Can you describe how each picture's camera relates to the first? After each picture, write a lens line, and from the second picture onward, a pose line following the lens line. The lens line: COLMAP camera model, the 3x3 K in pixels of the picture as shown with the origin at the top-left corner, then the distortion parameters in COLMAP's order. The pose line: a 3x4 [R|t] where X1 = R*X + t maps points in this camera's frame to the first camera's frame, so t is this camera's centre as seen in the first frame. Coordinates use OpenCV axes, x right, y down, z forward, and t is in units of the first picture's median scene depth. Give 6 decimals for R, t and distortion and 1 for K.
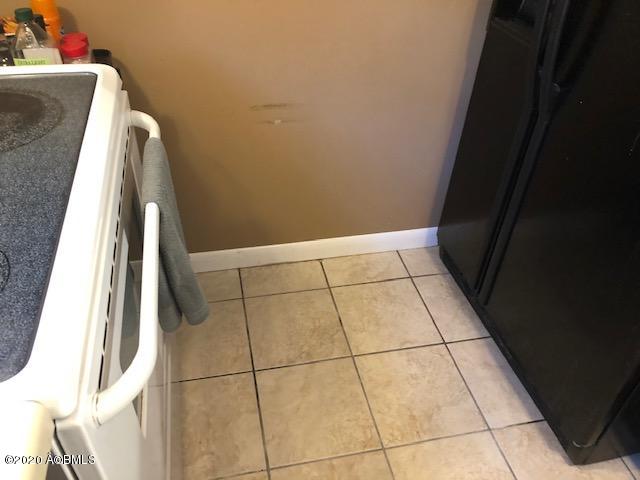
lens RADIAL K [[512.1, 0, 320.0], [0, 512.1, 240.0], [0, 0, 1]] dist [0.009108, 0.003505]
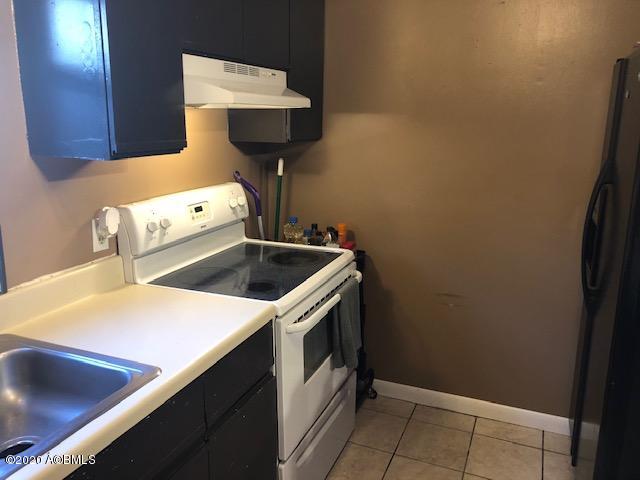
lens RADIAL K [[526.7, 0, 320.0], [0, 526.7, 240.0], [0, 0, 1]] dist [0.006767, 0.003436]
pose [[0.814086, 0.085534, -0.574410, 0.459133], [-0.334156, 0.877947, -0.342853, 0.265035], [0.474977, 0.471054, 0.743307, -0.475848]]
